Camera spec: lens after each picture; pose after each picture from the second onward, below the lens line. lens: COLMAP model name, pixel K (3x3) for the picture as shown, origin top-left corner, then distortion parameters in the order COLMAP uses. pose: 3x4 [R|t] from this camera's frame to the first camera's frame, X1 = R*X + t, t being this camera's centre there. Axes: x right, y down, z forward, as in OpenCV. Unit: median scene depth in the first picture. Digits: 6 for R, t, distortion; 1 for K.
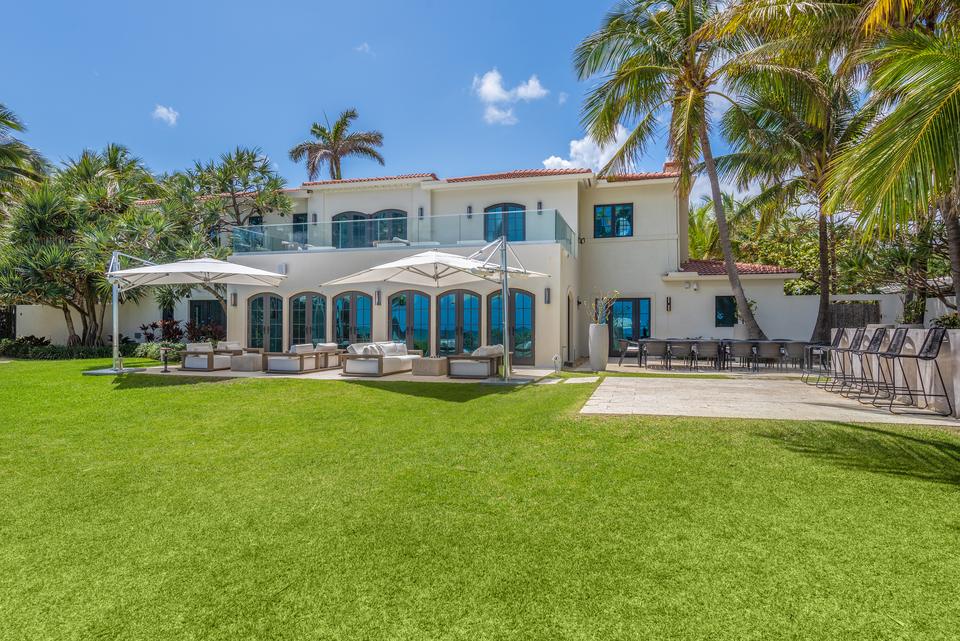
lens RADIAL K [[525.3, 0, 477.1], [0, 525.3, 323.0], [0, 0, 1]] dist [0.005253, 0.000708]
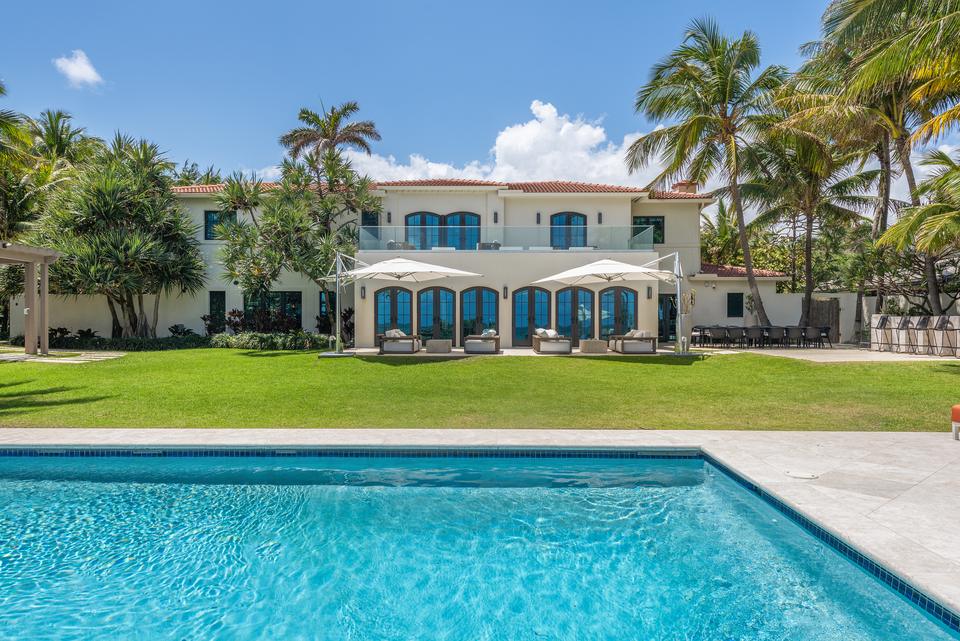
lens RADIAL K [[615.2, 0, 481.2], [0, 615.2, 321.4], [0, 0, 1]] dist [-0.003221, -0.000924]
pose [[0.964062, -0.004846, 0.265632, -0.505910], [0.005390, 0.999985, -0.001320, 0.015219], [-0.265621, 0.002704, 0.964074, -0.268677]]
